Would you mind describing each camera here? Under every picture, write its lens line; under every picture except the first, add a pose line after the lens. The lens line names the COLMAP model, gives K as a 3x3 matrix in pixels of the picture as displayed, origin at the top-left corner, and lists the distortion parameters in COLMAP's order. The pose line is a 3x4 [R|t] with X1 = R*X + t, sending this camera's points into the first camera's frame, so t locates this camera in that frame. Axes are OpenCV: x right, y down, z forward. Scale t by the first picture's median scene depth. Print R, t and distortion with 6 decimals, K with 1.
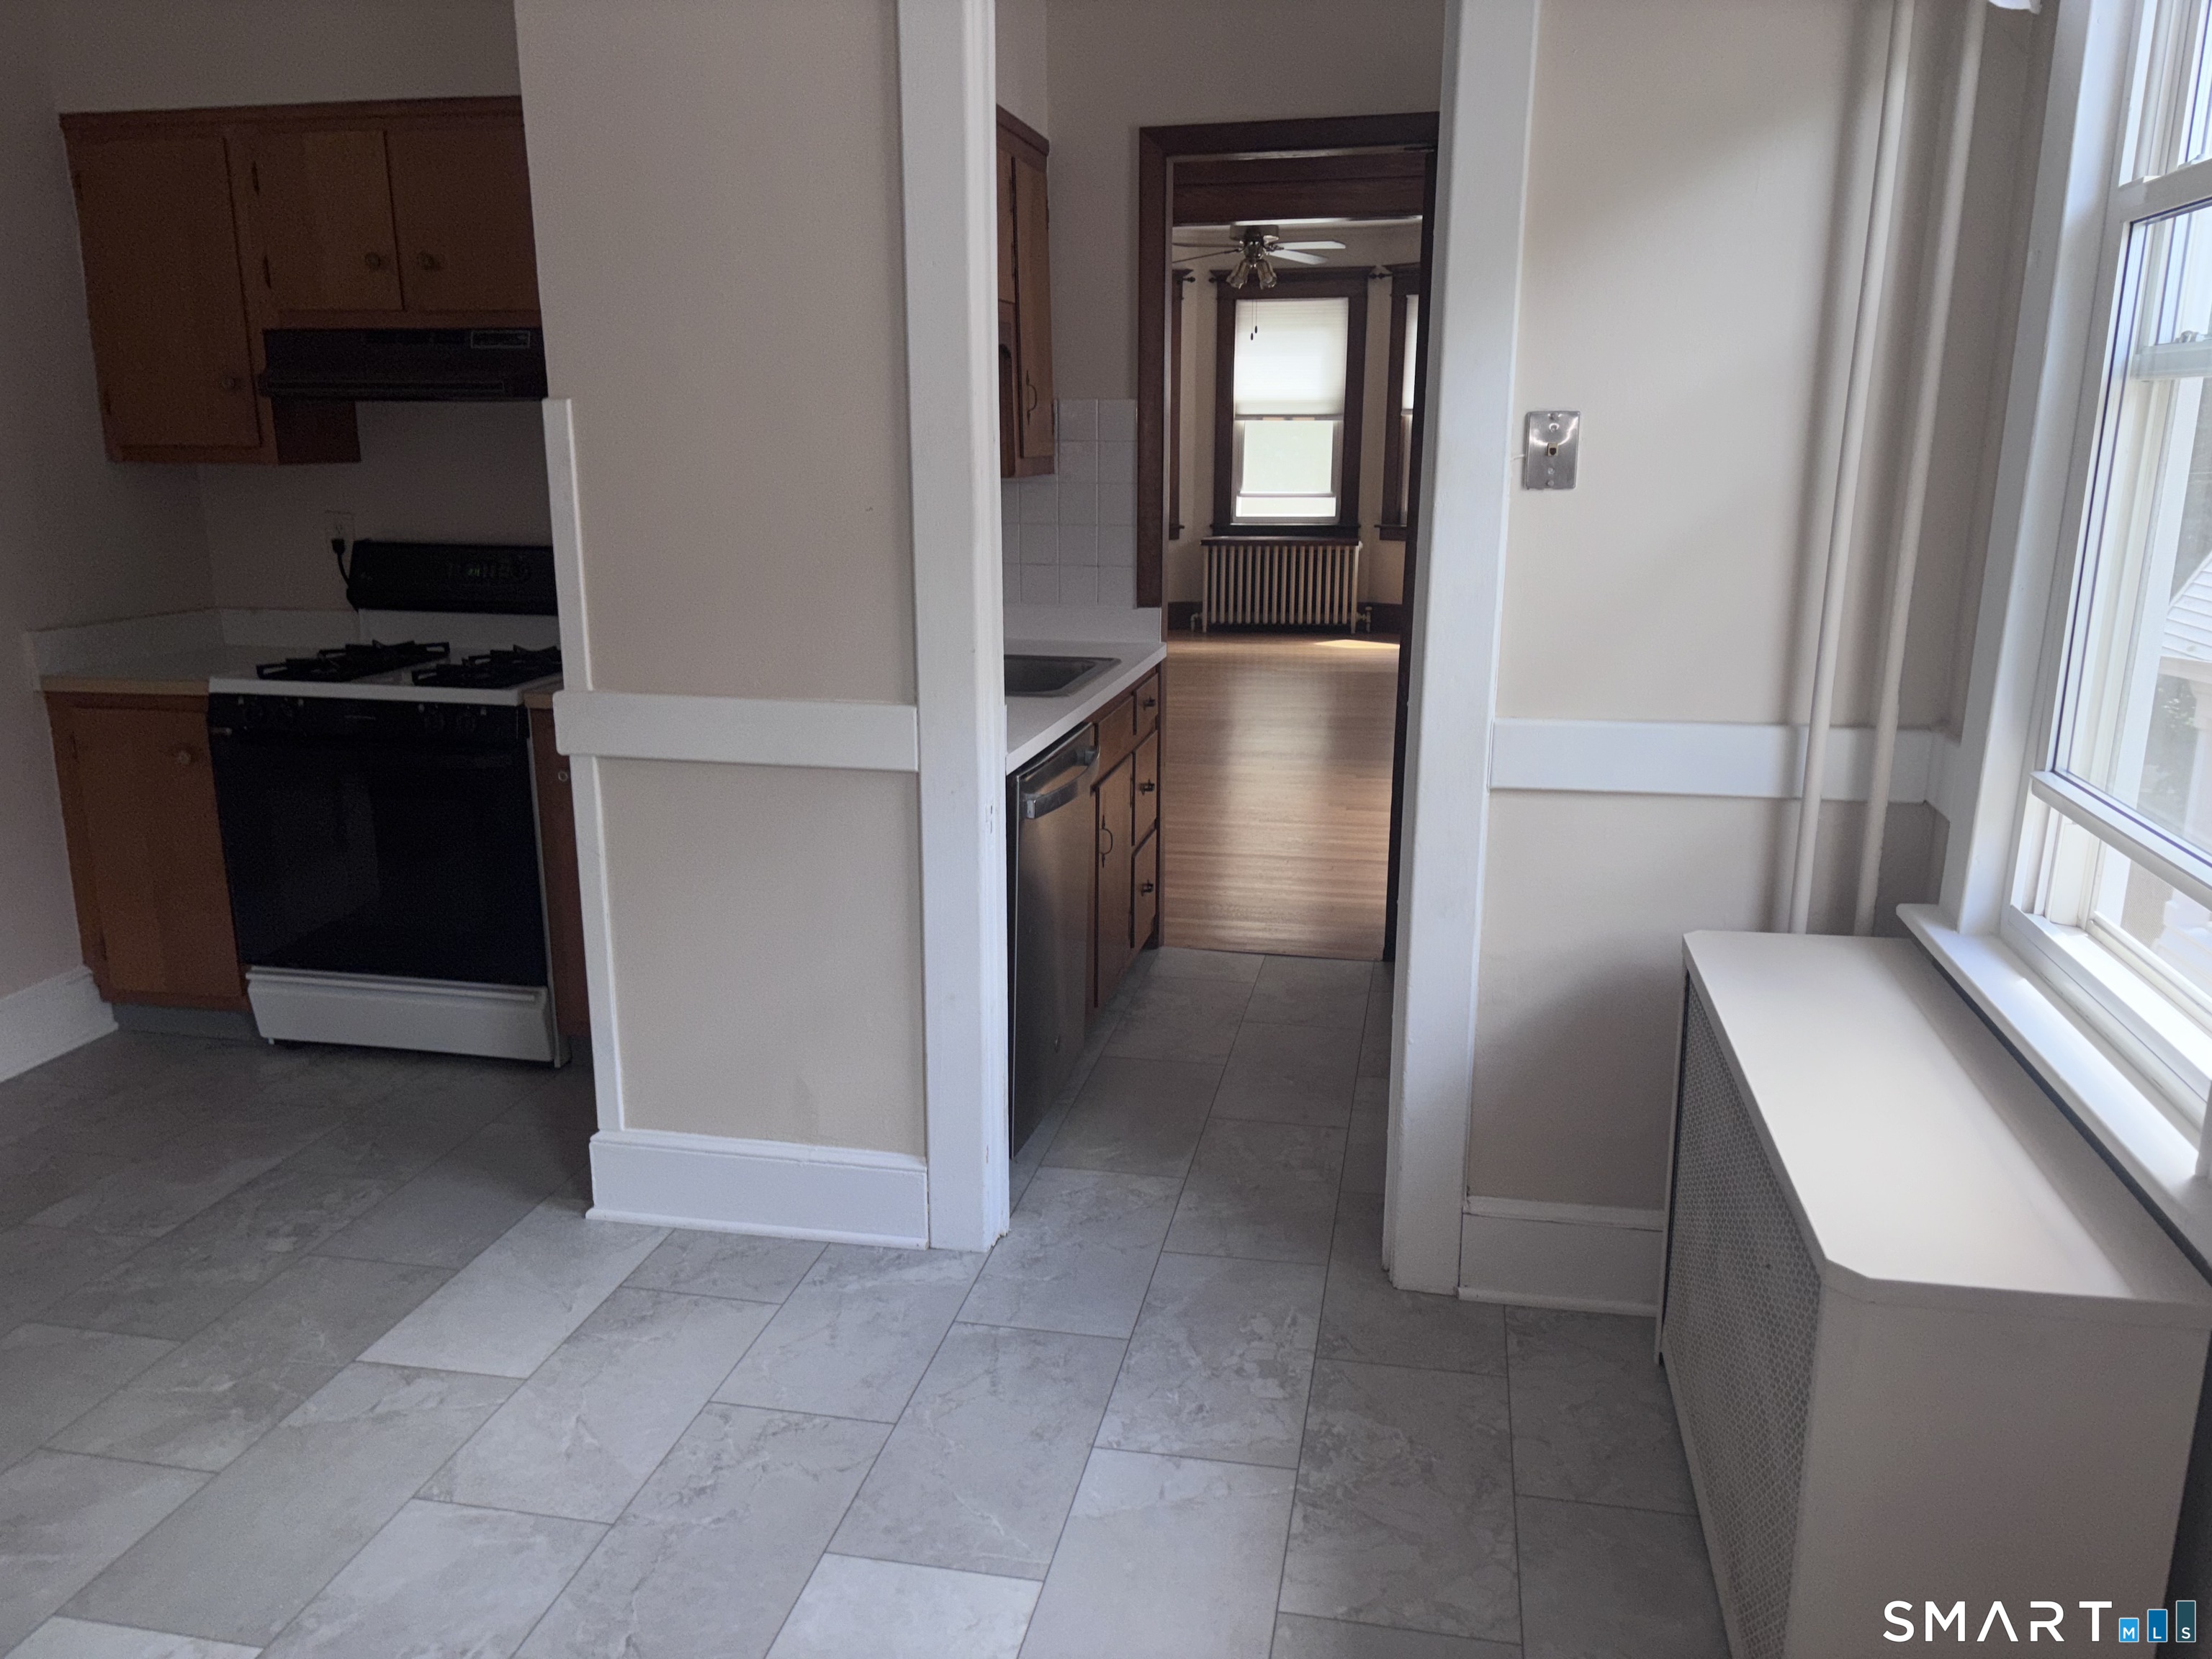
lens RADIAL K [[1664.6, 0, 1106.0], [0, 1664.6, 829.5], [0, 0, 1]] dist [0.065199, -0.057494]
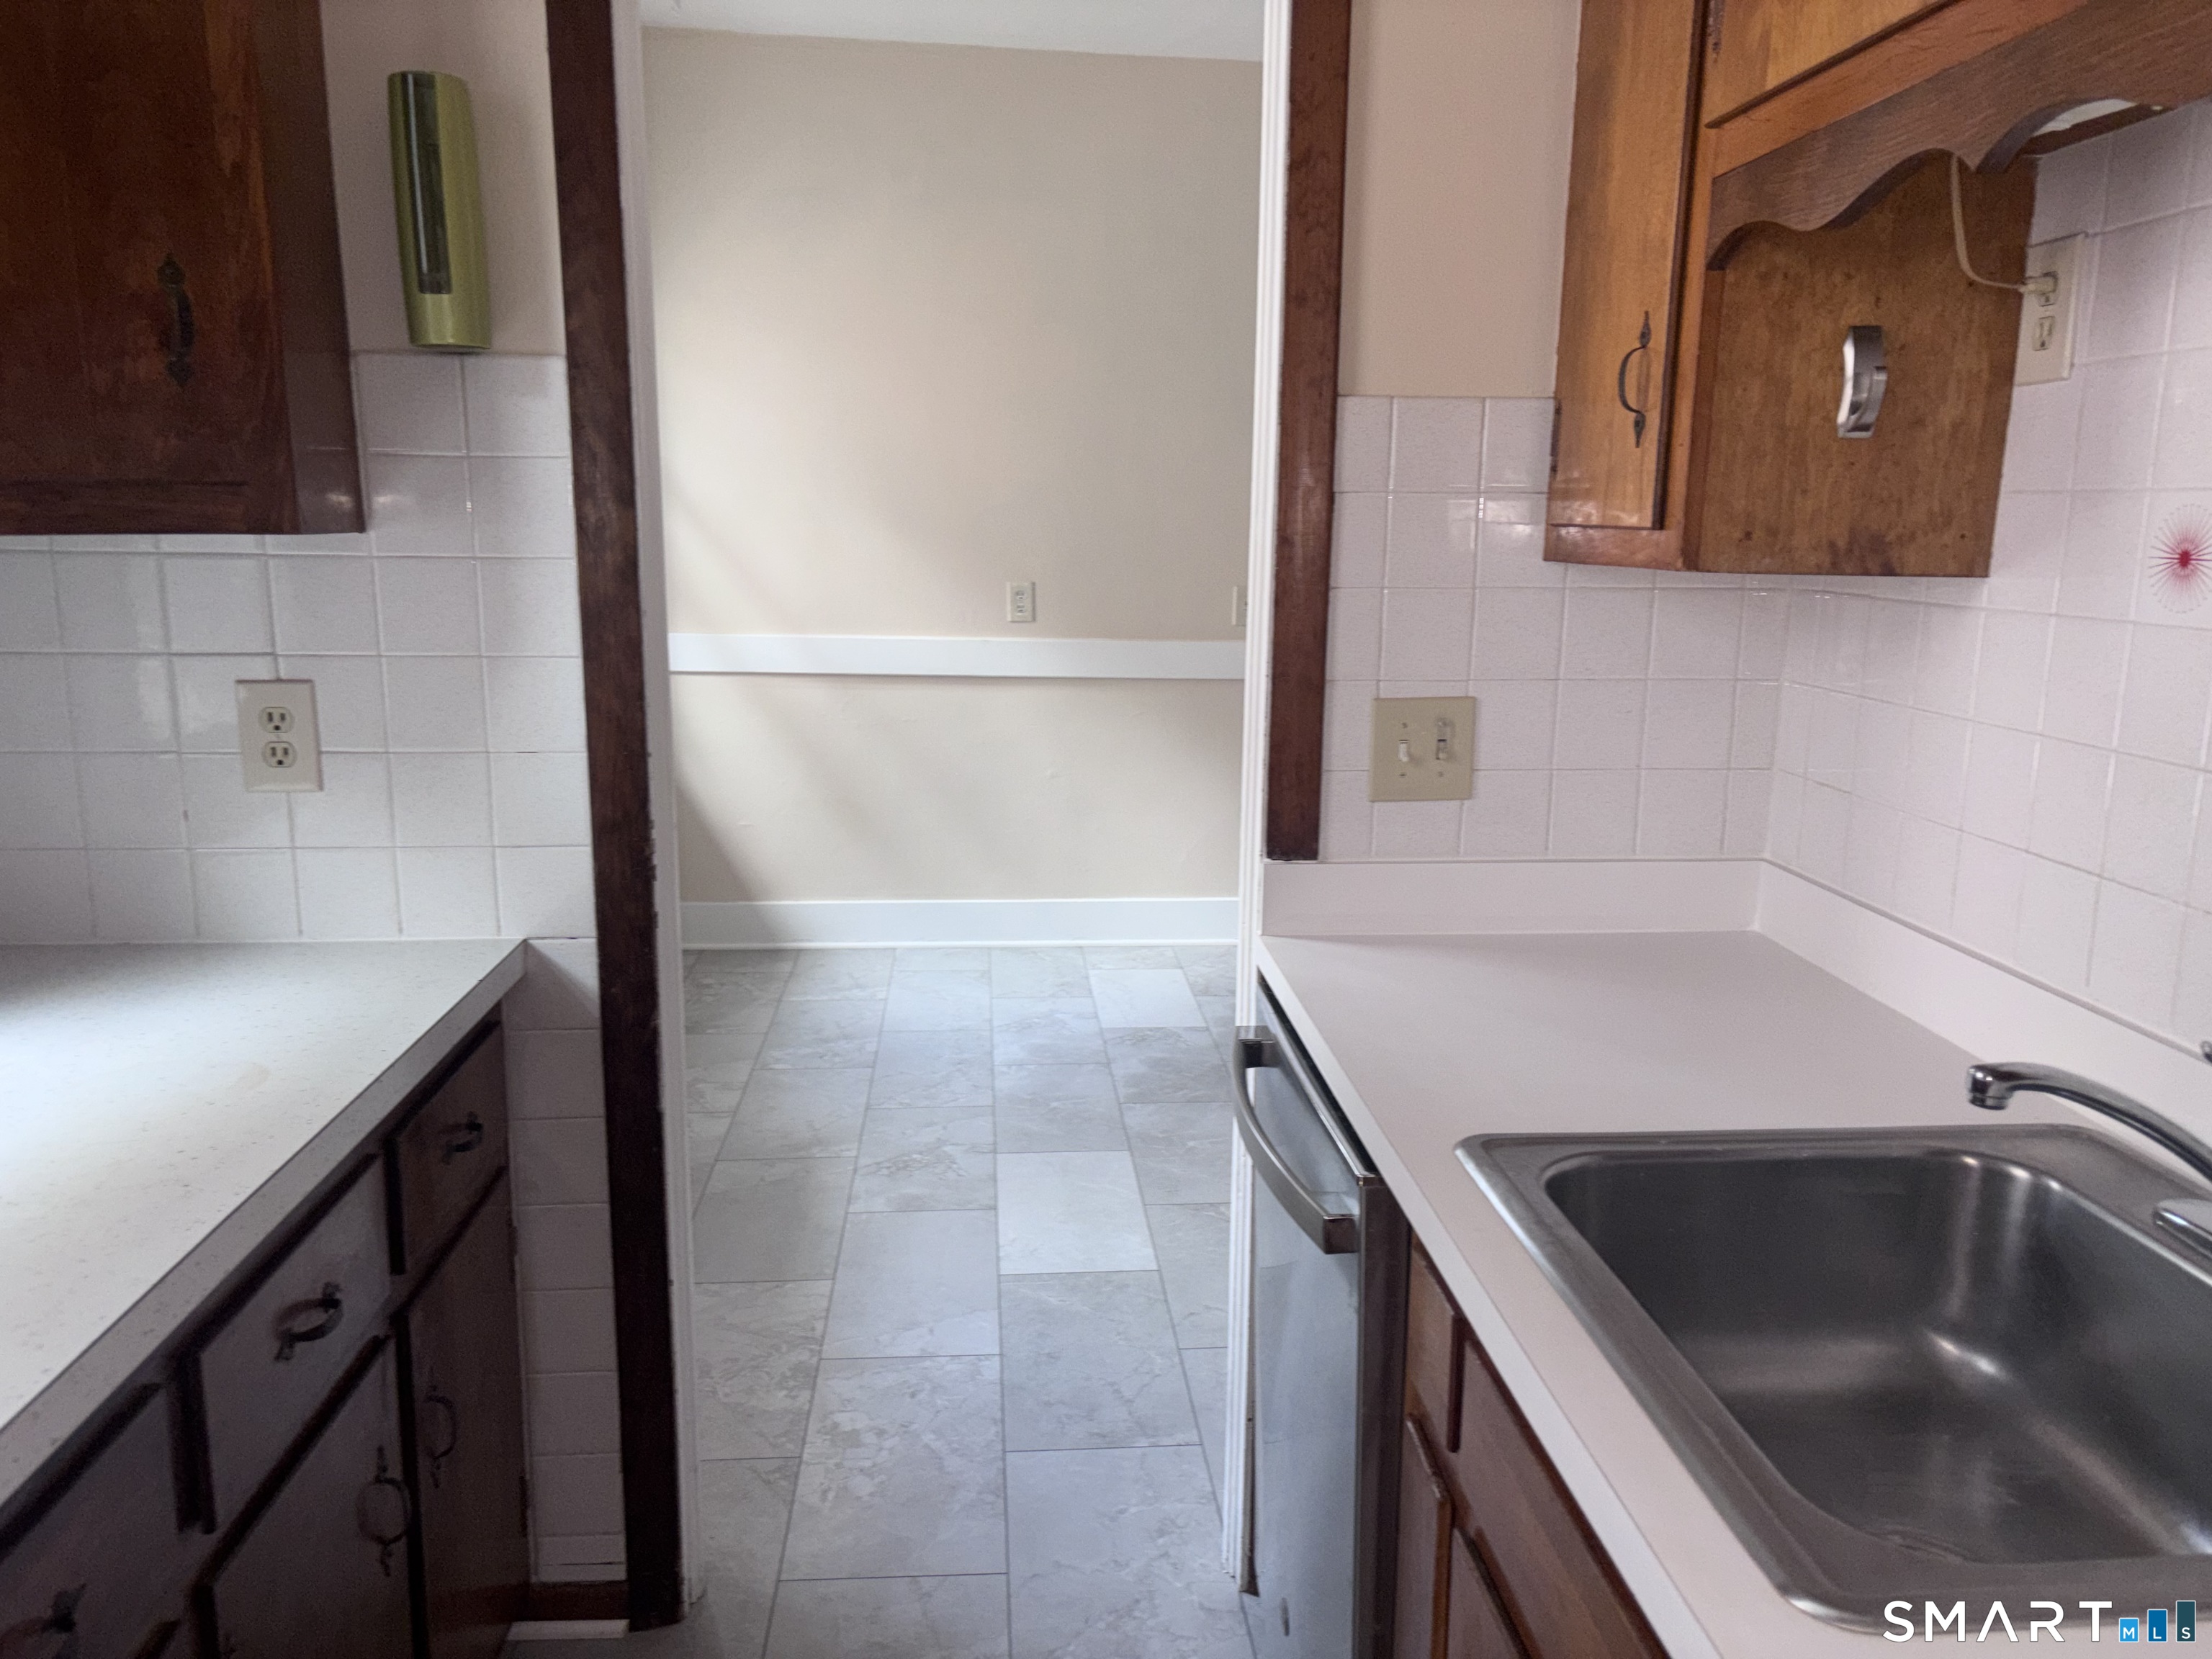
lens RADIAL K [[1664.6, 0, 1106.0], [0, 1664.6, 829.5], [0, 0, 1]] dist [0.065199, -0.057494]
pose [[-0.960459, 0.045728, -0.274642, 0.165101], [-0.074717, 0.907906, 0.412460, -0.324619], [0.268210, 0.416671, -0.868590, 1.395297]]
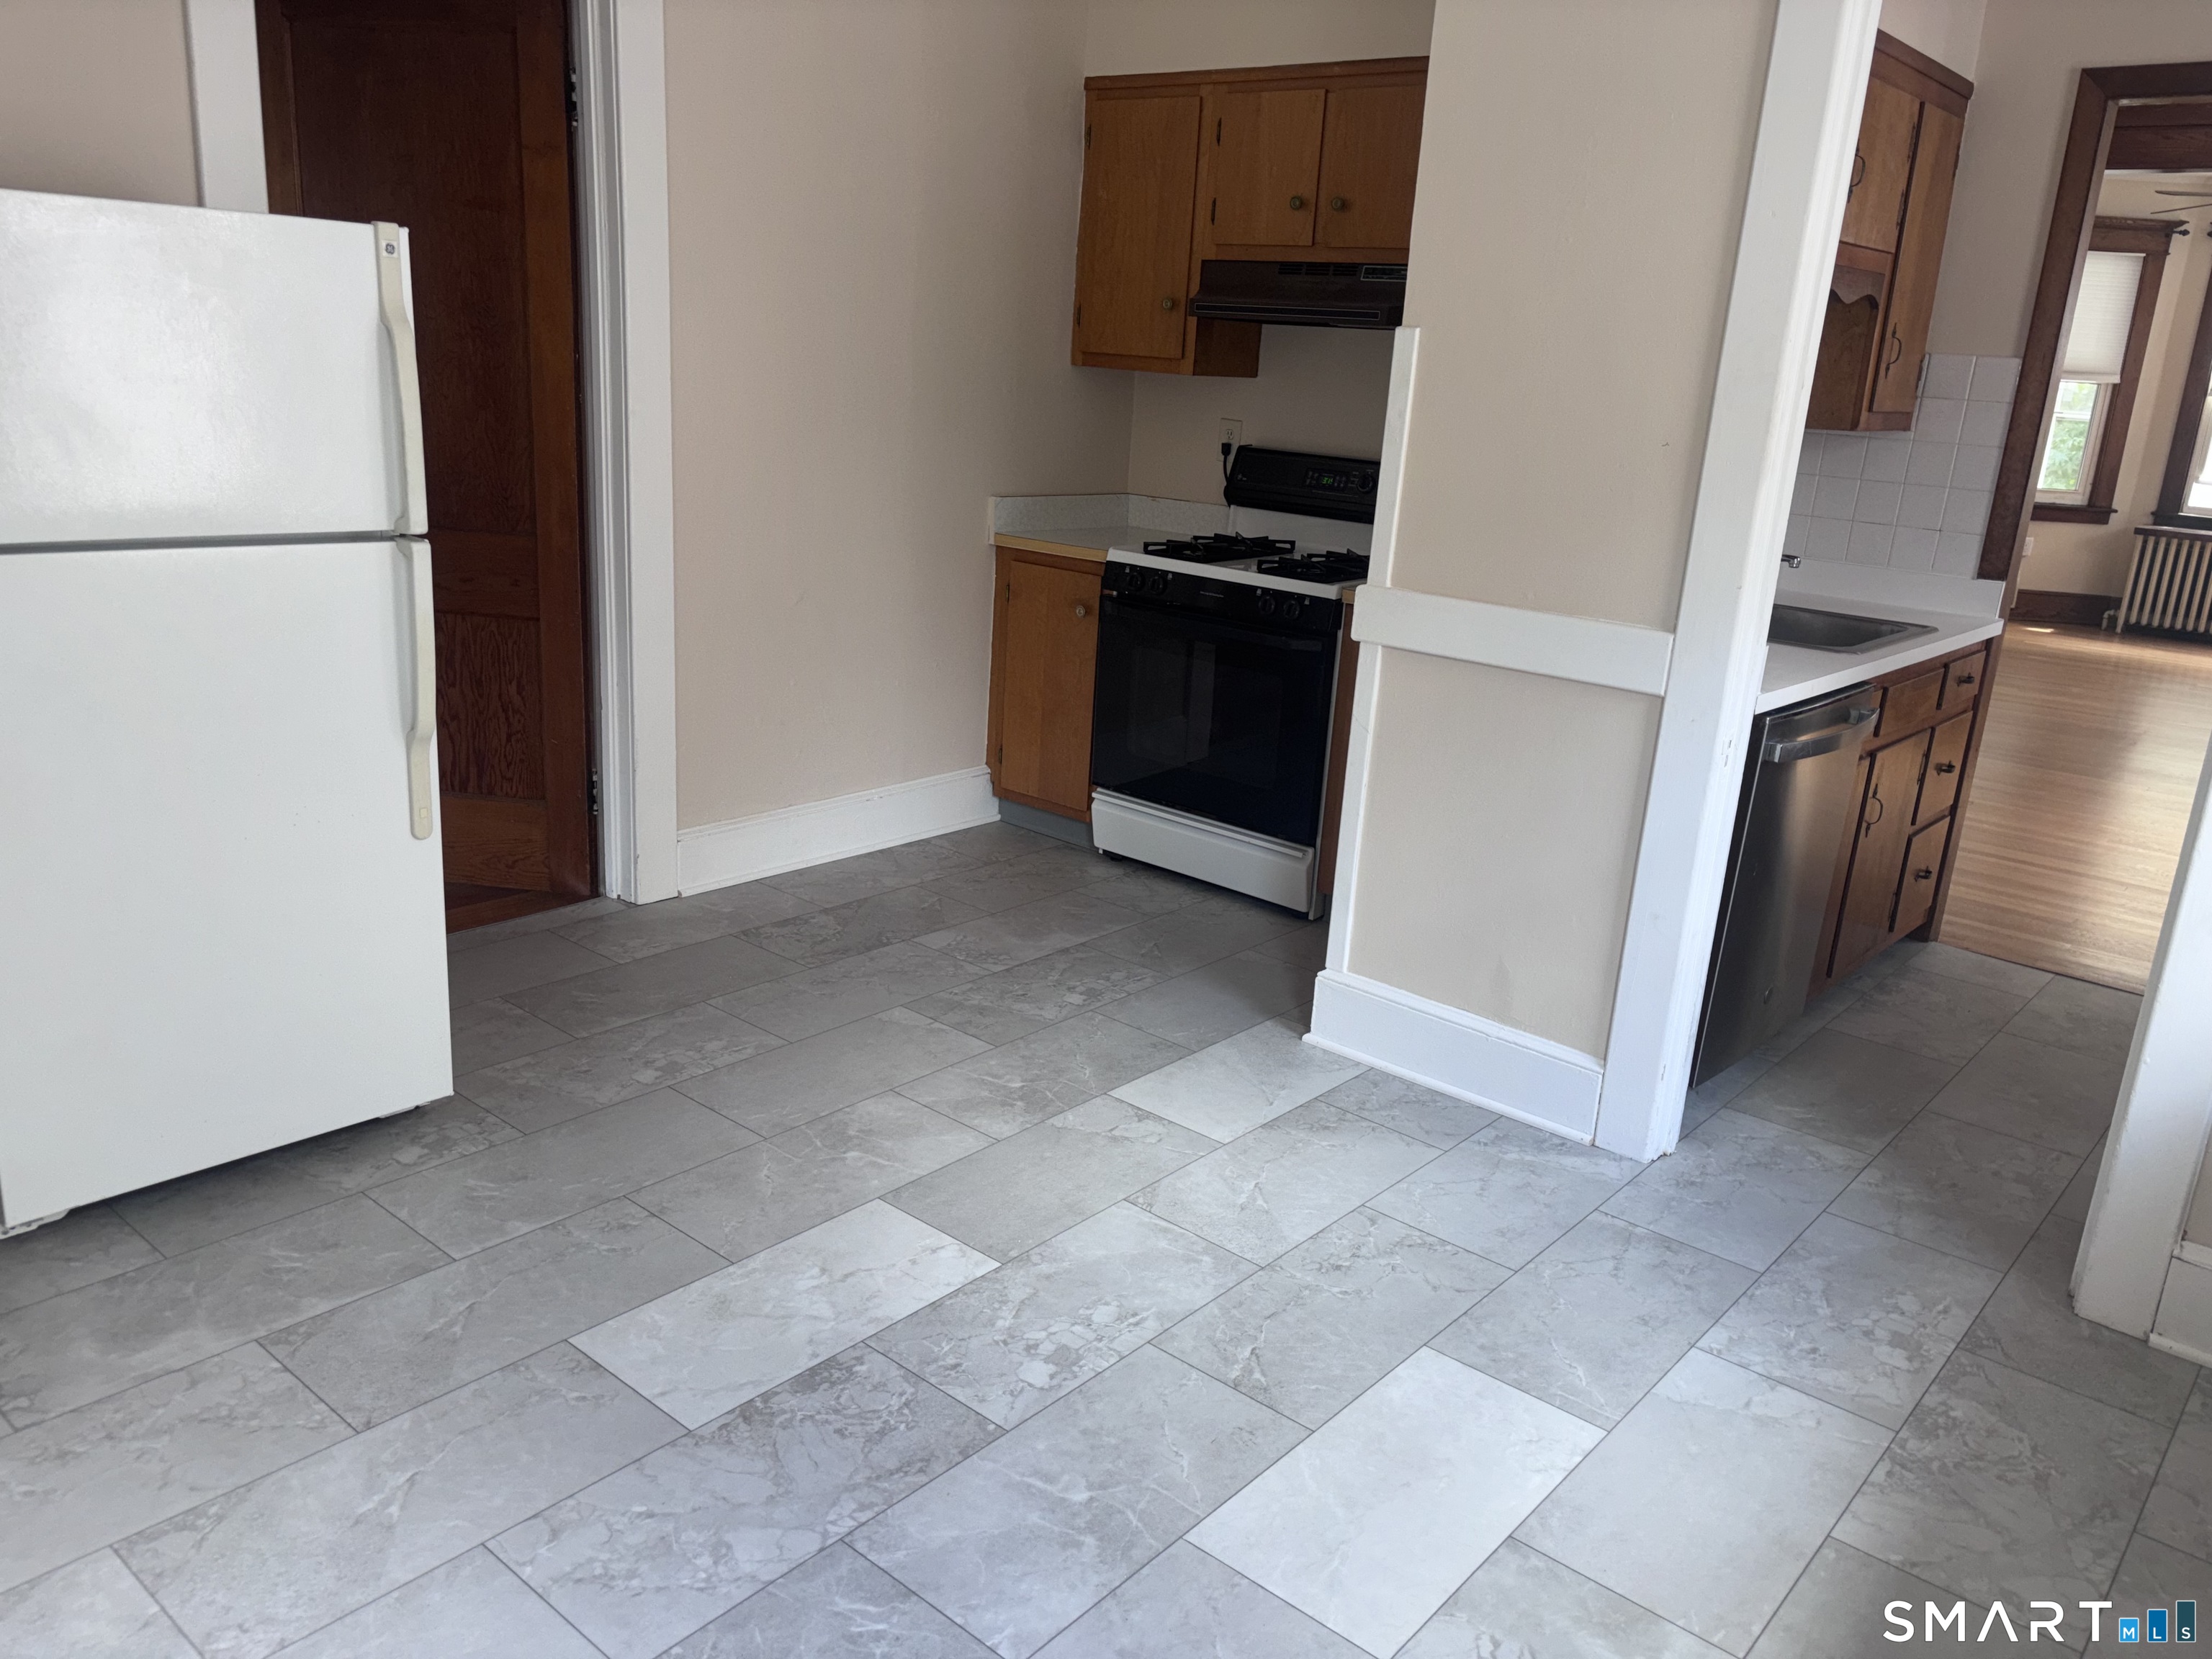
lens RADIAL K [[1654.4, 0, 1097.2], [0, 1654.4, 807.1], [0, 0, 1]] dist [0.075102, -0.111205]
pose [[0.867773, 0.183397, -0.461883, 0.068073], [-0.172856, 0.982769, 0.065464, 0.023949], [0.465930, 0.023032, 0.884522, -0.082337]]
